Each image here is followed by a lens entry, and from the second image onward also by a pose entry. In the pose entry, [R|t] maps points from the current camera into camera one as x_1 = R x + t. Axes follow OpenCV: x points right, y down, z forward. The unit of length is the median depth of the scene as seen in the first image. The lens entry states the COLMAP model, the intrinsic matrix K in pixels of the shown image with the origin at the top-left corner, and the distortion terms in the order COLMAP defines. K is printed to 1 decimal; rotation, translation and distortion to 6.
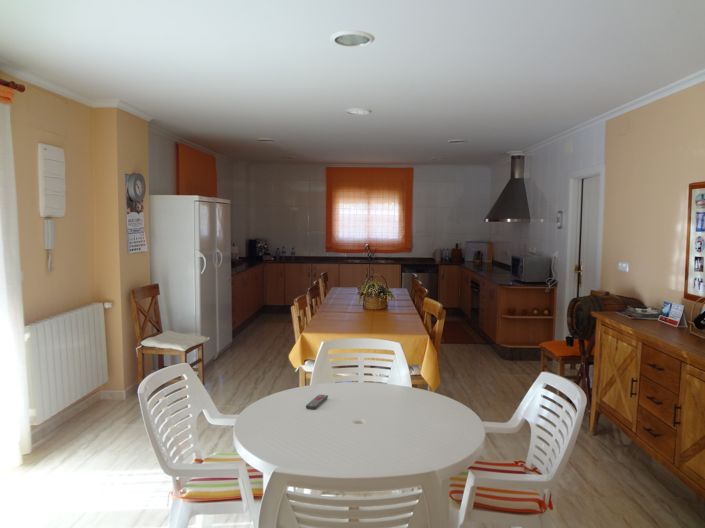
lens RADIAL K [[507.6, 0, 352.5], [0, 507.6, 264.0], [0, 0, 1]] dist [-0.070843, 0.002172]
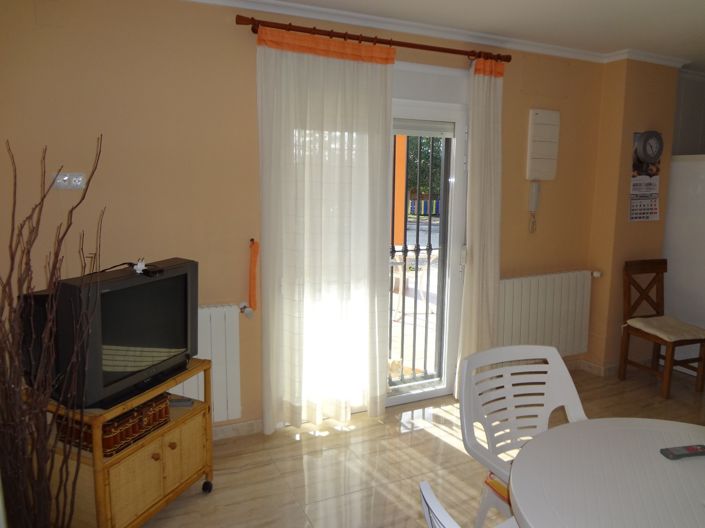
lens RADIAL K [[507.6, 0, 352.5], [0, 507.6, 264.0], [0, 0, 1]] dist [-0.070843, 0.002172]
pose [[0.434531, 0.130514, -0.891150, 0.151412], [-0.072034, 0.991311, 0.110059, -0.007715], [0.897771, 0.016369, 0.440157, 0.165132]]
